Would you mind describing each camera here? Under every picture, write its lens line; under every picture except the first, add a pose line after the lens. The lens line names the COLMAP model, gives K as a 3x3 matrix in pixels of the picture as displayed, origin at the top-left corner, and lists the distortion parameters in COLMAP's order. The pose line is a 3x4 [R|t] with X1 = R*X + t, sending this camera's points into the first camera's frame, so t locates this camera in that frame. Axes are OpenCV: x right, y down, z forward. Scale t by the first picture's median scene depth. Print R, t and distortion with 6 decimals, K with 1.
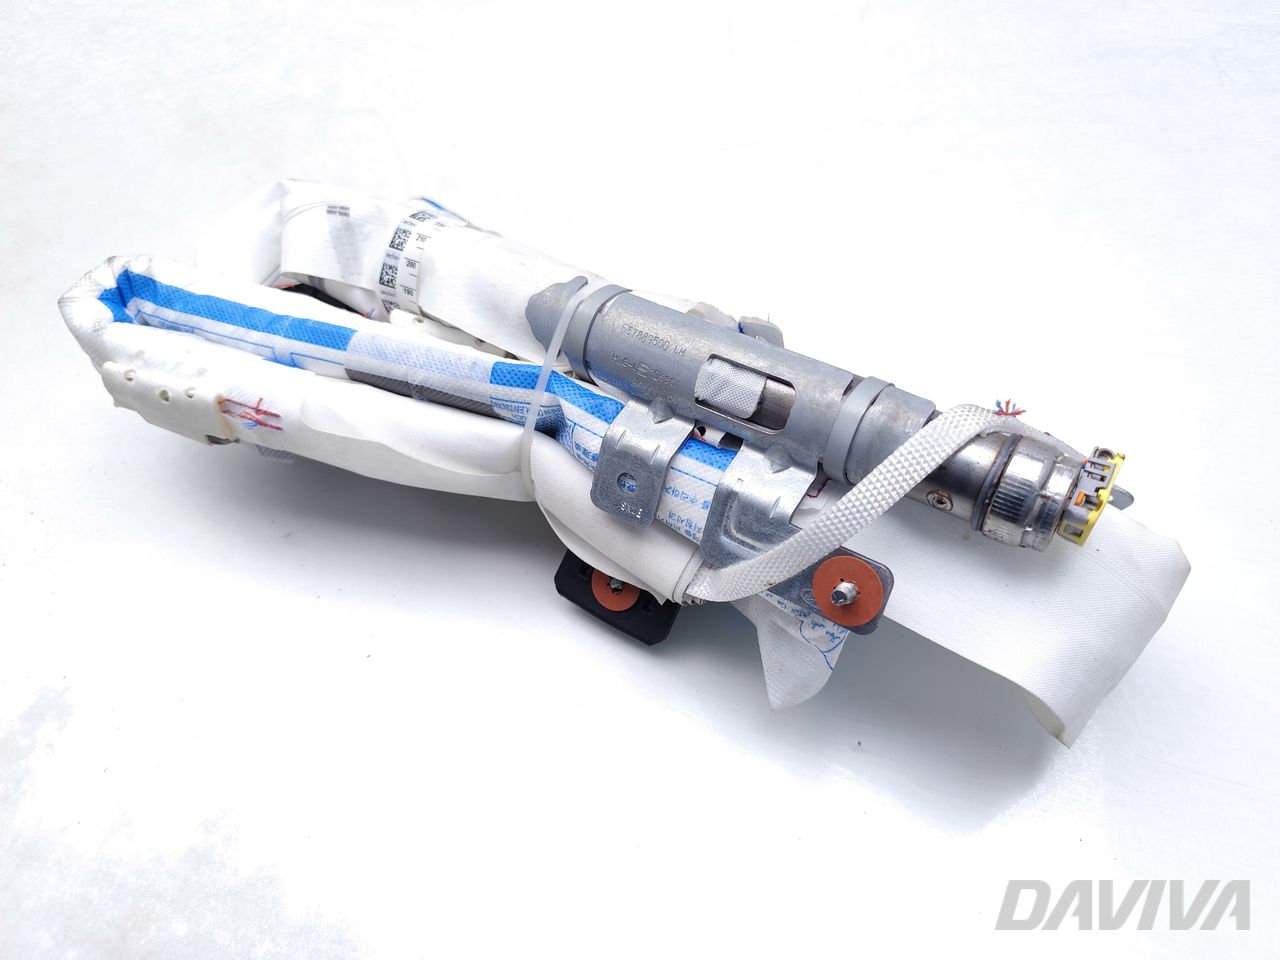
lens RADIAL K [[858.9, 0, 639.5], [0, 858.9, 481.8], [0, 0, 1]] dist [0.029053, -0.006939]
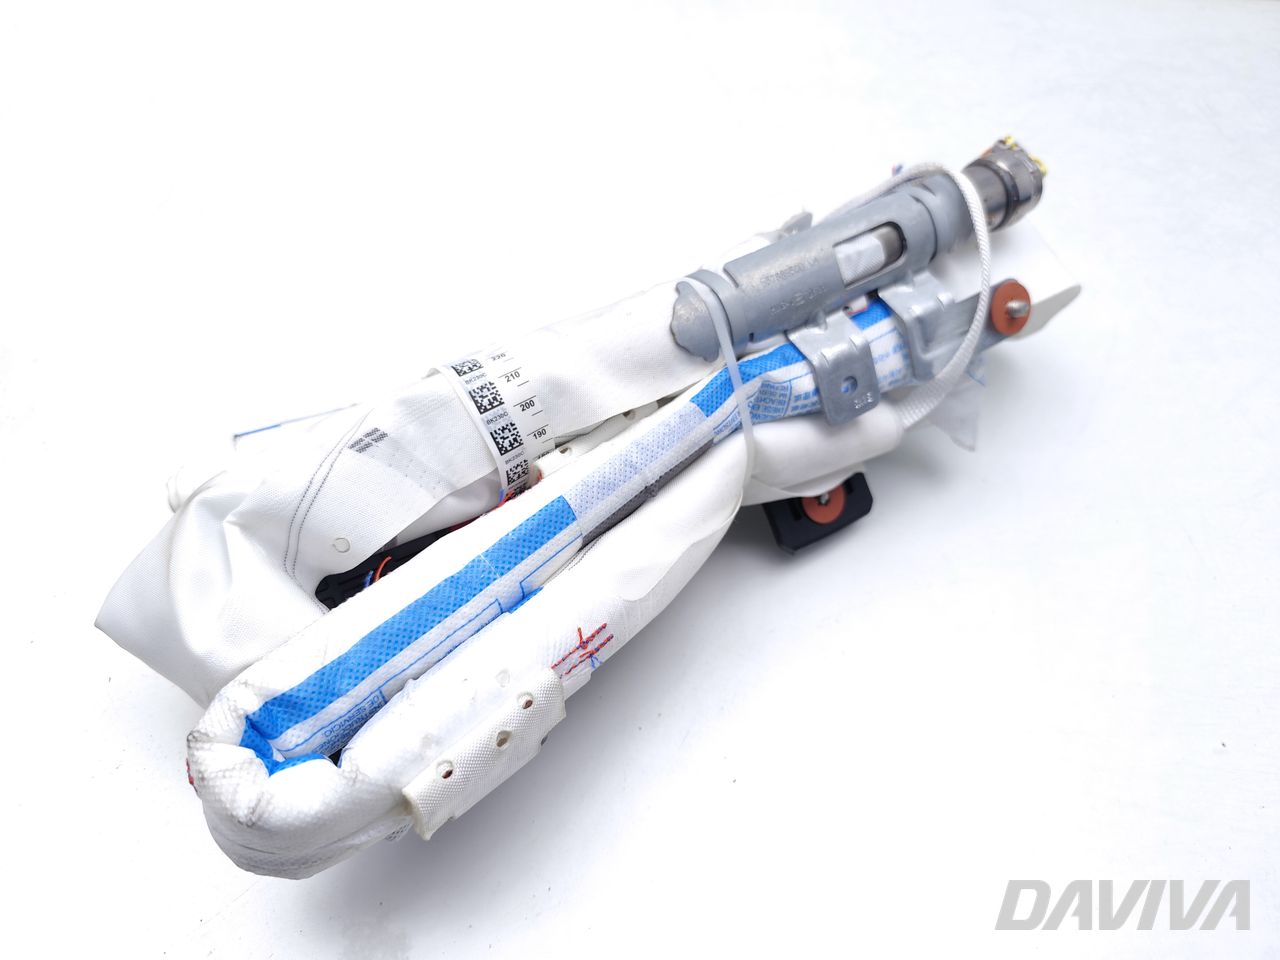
lens RADIAL K [[858.9, 0, 640.6], [0, 858.9, 479.0], [0, 0, 1]] dist [0.029053, -0.006939]
pose [[0.406347, -0.662942, 0.628800, -0.845703], [0.684861, 0.676530, 0.270688, -0.375572], [-0.604853, 0.320647, 0.728930, 0.357454]]
